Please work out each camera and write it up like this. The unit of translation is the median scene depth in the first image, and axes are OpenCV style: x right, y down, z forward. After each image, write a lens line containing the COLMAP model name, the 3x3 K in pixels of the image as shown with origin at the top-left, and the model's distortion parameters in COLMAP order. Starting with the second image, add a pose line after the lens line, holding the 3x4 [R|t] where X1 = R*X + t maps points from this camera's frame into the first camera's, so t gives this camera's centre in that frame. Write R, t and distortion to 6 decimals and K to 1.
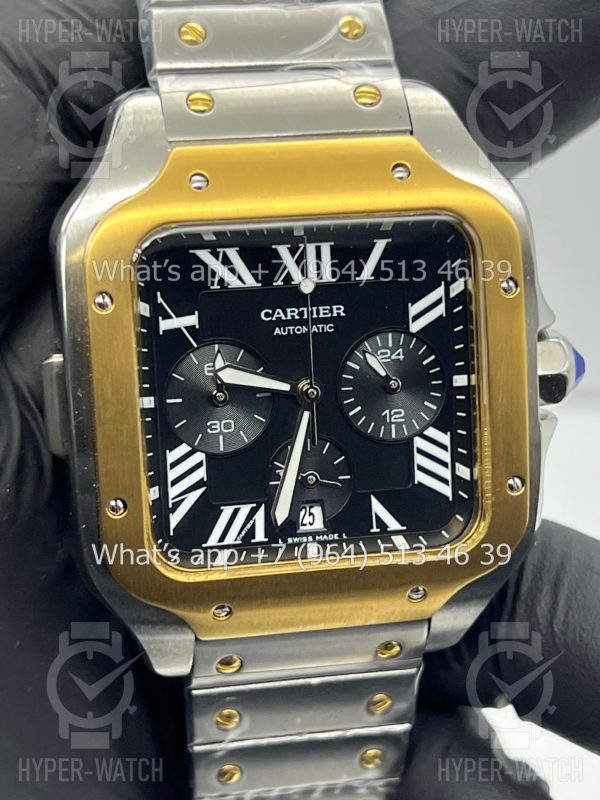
lens RADIAL K [[1919.8, 0, 308.0], [0, 1919.8, 400.5], [0, 0, 1]] dist [0.279885, 0.000000]
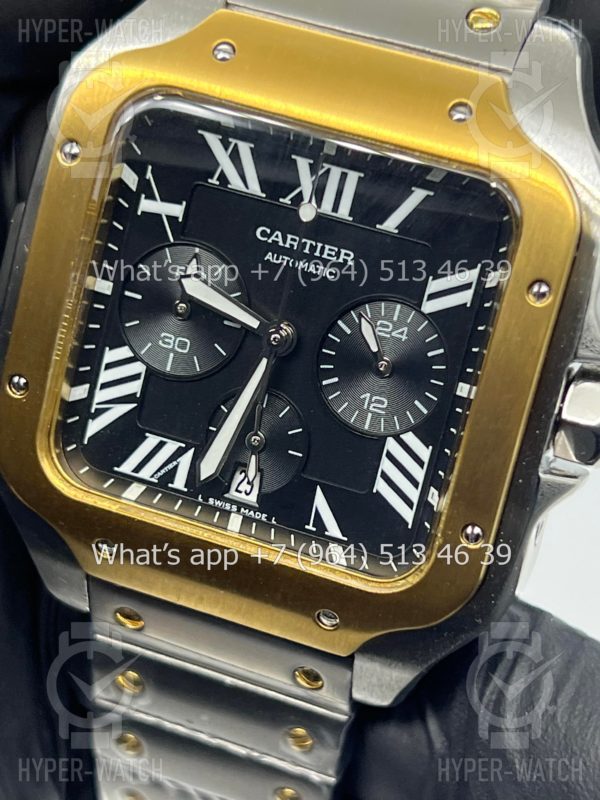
lens RADIAL K [[1919.8, 0, 303.9], [0, 1919.8, 393.7], [0, 0, 1]] dist [0.279885, 0.000000]
pose [[0.860041, 0.330935, -0.388345, 0.337250], [-0.337083, 0.939900, 0.054437, -0.030441], [0.383021, 0.084087, 0.919905, 0.244597]]
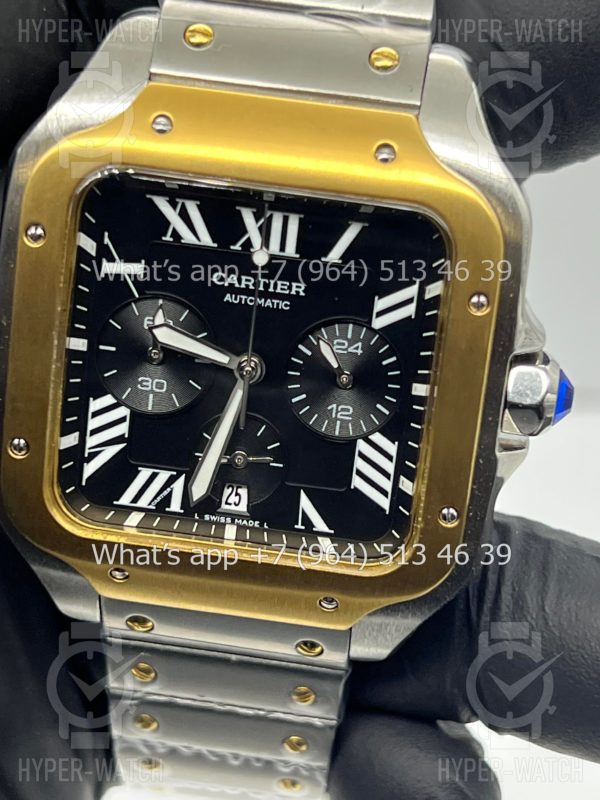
lens RADIAL K [[1919.8, 0, 304.4], [0, 1919.8, 400.2], [0, 0, 1]] dist [0.279885, 0.000000]
pose [[0.947901, 0.218695, -0.231638, 0.242618], [-0.193661, 0.972934, 0.126078, -0.111212], [0.252941, -0.074650, 0.964598, 0.112129]]
